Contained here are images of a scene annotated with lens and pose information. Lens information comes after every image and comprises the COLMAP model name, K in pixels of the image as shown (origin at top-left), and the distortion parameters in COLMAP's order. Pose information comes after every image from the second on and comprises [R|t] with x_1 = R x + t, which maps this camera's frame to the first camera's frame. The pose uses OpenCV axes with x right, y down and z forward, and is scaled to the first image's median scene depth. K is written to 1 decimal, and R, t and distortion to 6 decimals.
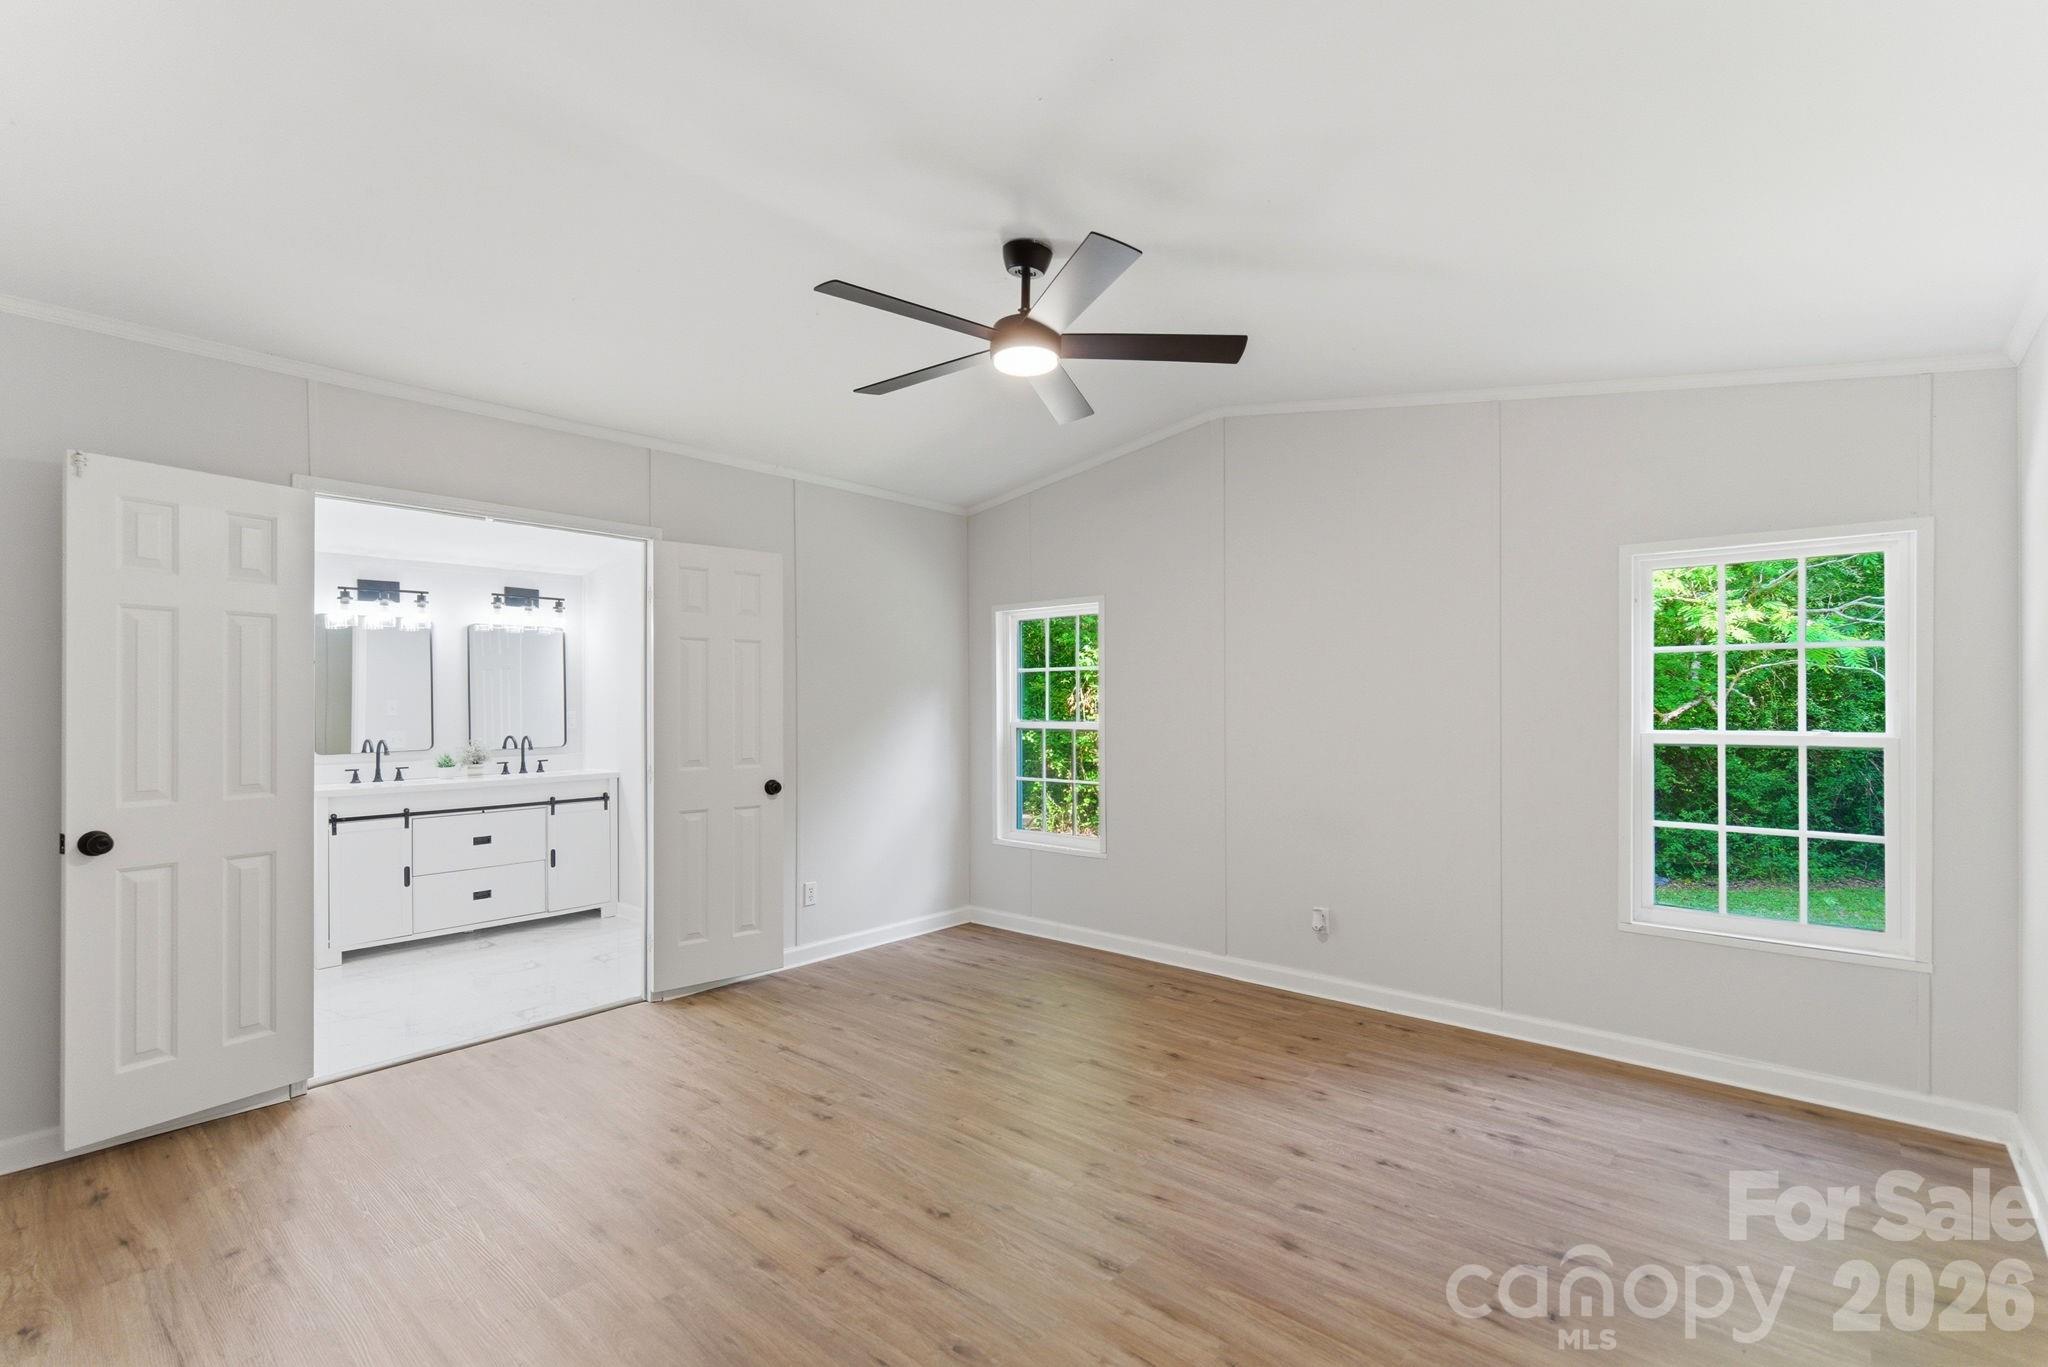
lens RADIAL K [[938.7, 0, 1020.9], [0, 938.7, 695.2], [0, 0, 1]] dist [0.001713, 0.000254]
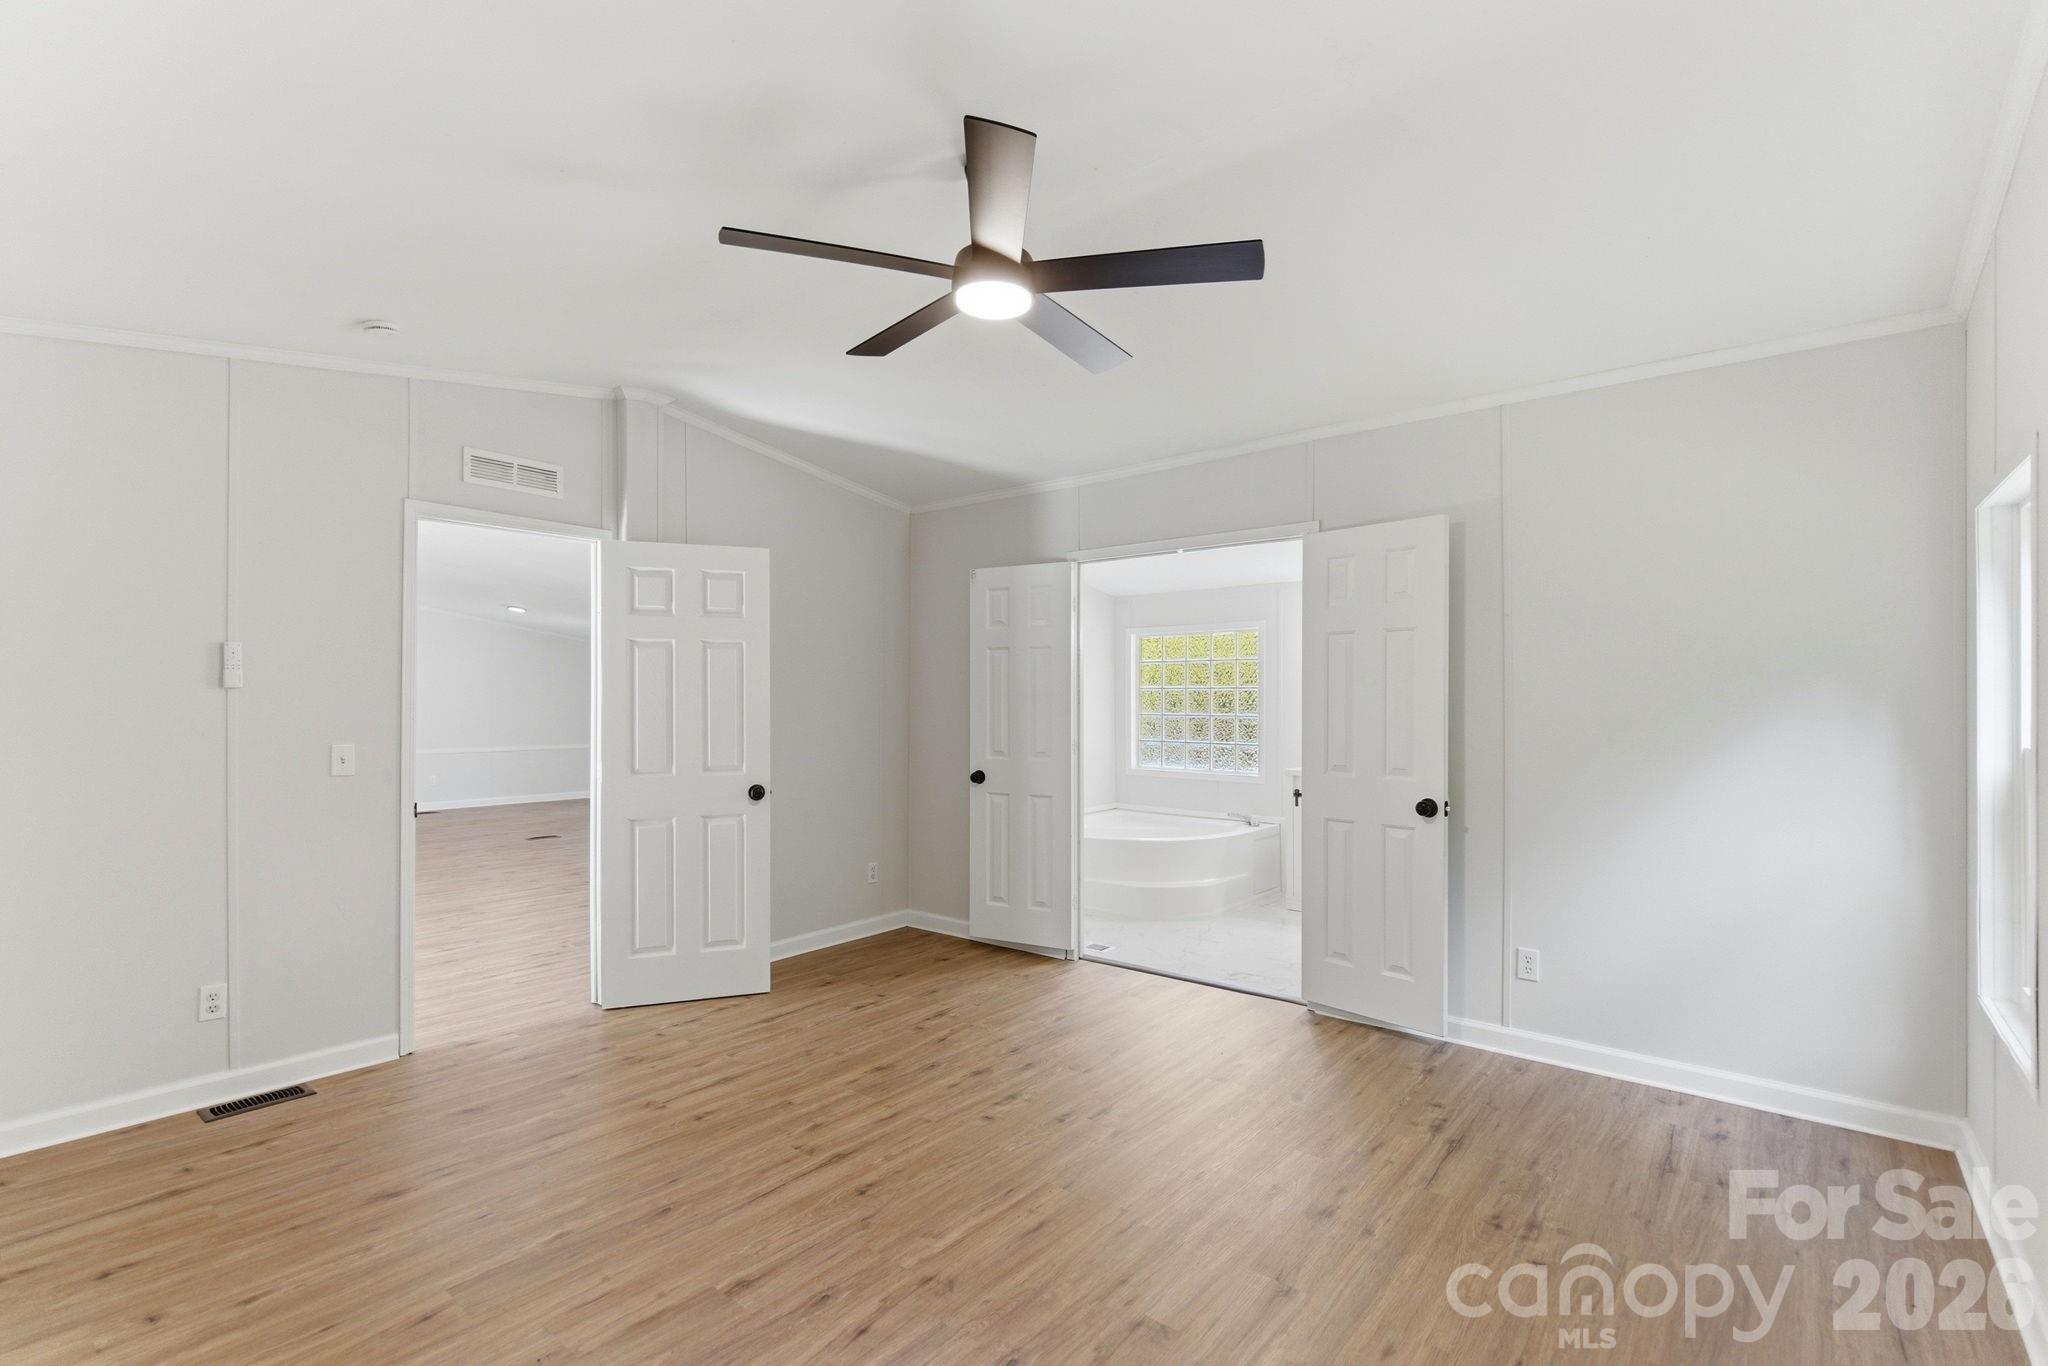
lens RADIAL K [[938.7, 0, 1020.9], [0, 938.7, 694.7], [0, 0, 1]] dist [0.001713, 0.000254]
pose [[0.025723, -0.001969, -0.999667, 0.711168], [0.009734, 0.999951, -0.001719, -0.001384], [0.999622, -0.009686, 0.025741, 0.840396]]
